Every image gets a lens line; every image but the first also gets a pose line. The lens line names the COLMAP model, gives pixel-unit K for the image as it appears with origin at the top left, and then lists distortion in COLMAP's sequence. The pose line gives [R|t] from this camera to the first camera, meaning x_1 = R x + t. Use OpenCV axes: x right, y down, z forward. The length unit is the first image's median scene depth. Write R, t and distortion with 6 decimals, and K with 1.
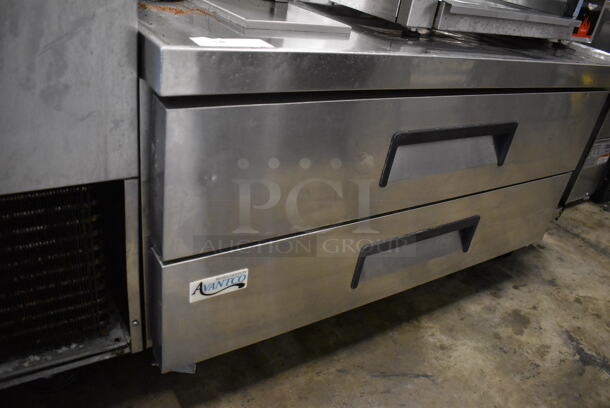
lens RADIAL K [[471.4, 0, 305.0], [0, 471.4, 204.0], [0, 0, 1]] dist [-0.080852, 0.002507]
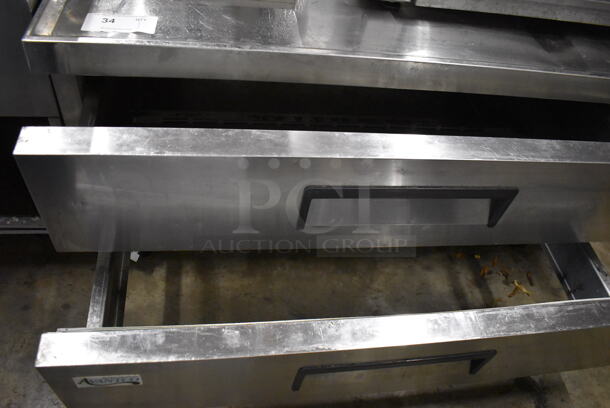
lens RADIAL K [[471.4, 0, 305.0], [0, 471.4, 204.0], [0, 0, 1]] dist [-0.080852, 0.002507]
pose [[0.906407, 0.304508, -0.292749, 0.393965], [-0.214424, 0.928809, 0.302219, -0.206957], [0.363936, -0.211161, 0.907173, 0.039684]]
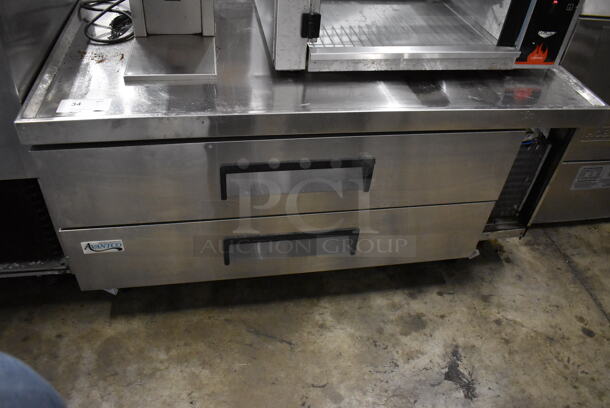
lens RADIAL K [[471.4, 0, 305.0], [0, 471.4, 204.0], [0, 0, 1]] dist [-0.080852, 0.002507]
pose [[0.920187, 0.185115, -0.344948, 0.631856], [-0.128586, 0.975170, 0.180304, -0.221552], [0.369759, -0.121558, 0.921141, -0.107453]]
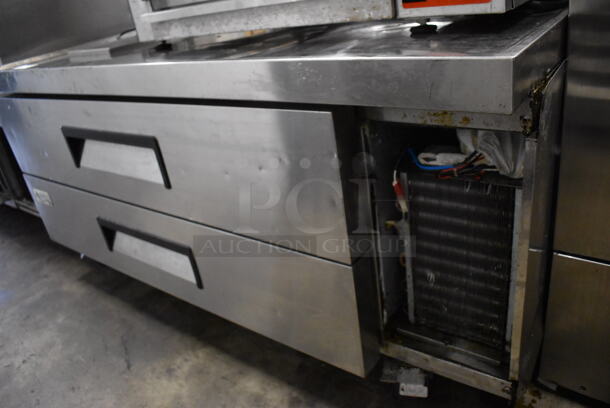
lens RADIAL K [[471.4, 0, 305.0], [0, 471.4, 204.0], [0, 0, 1]] dist [-0.080852, 0.002507]
pose [[0.320170, 0.226708, -0.919834, 1.200682], [-0.284248, 0.949198, 0.135005, -0.223746], [0.903711, 0.218237, 0.368346, 0.843652]]
